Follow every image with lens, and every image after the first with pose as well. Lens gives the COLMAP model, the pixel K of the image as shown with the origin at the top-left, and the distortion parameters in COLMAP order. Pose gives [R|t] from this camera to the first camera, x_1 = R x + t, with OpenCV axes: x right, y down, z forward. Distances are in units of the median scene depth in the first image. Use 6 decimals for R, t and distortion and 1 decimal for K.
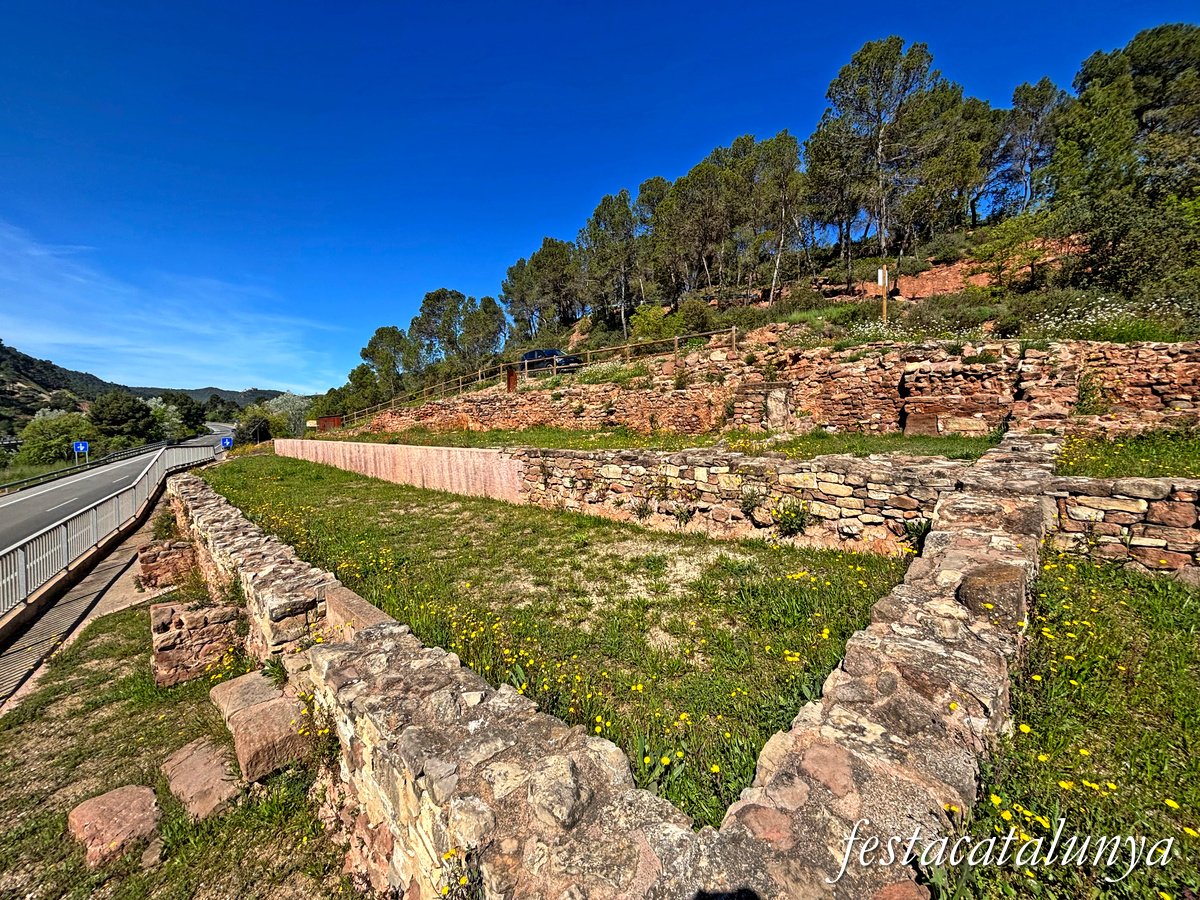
lens RADIAL K [[485.7, 0, 594.3], [0, 485.7, 442.9], [0, 0, 1]] dist [-0.002402, 0.000395]
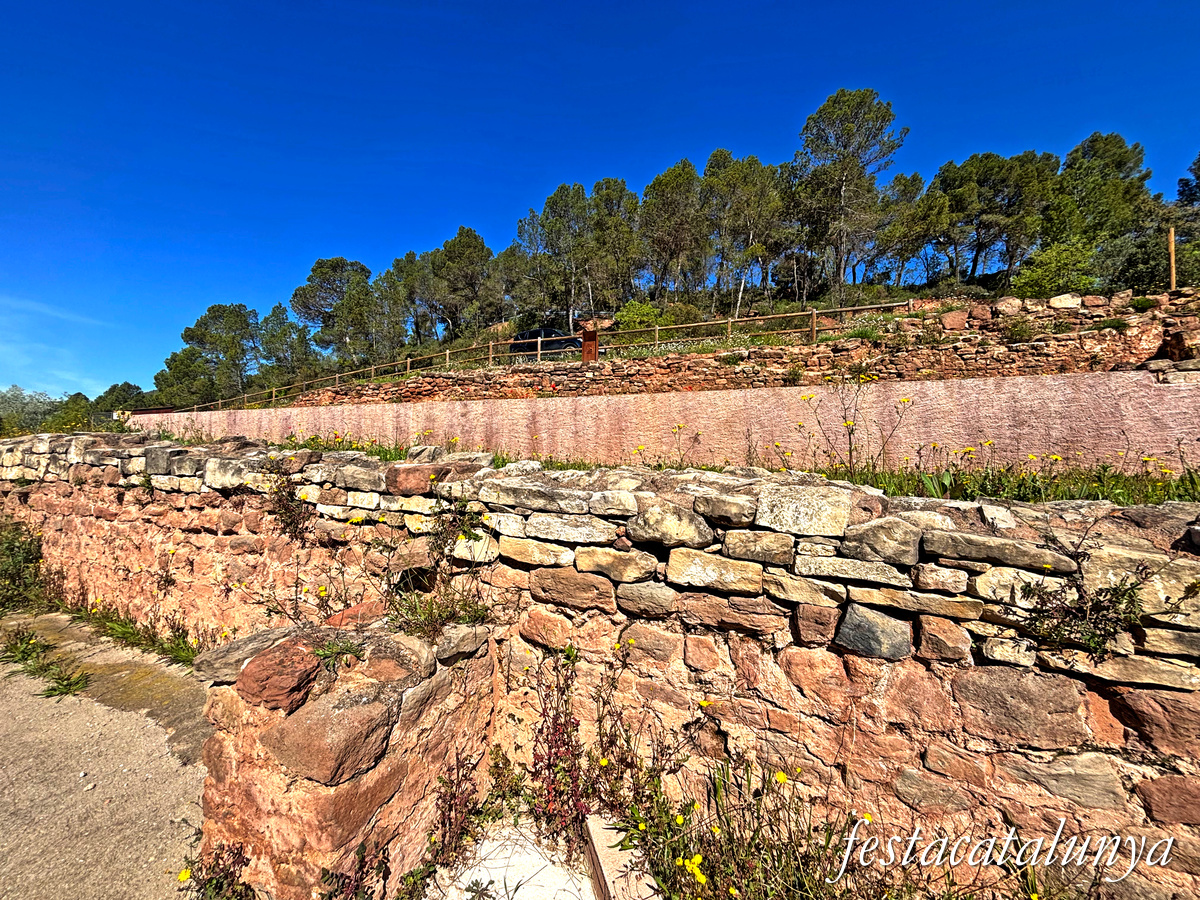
lens RADIAL K [[485.7, 0, 594.3], [0, 485.7, 442.9], [0, 0, 1]] dist [-0.002402, 0.000395]
pose [[0.943465, 0.048792, 0.327861, -0.172018], [-0.025164, 0.996796, -0.075929, 0.028059], [-0.330515, 0.063386, 0.941670, 0.152295]]
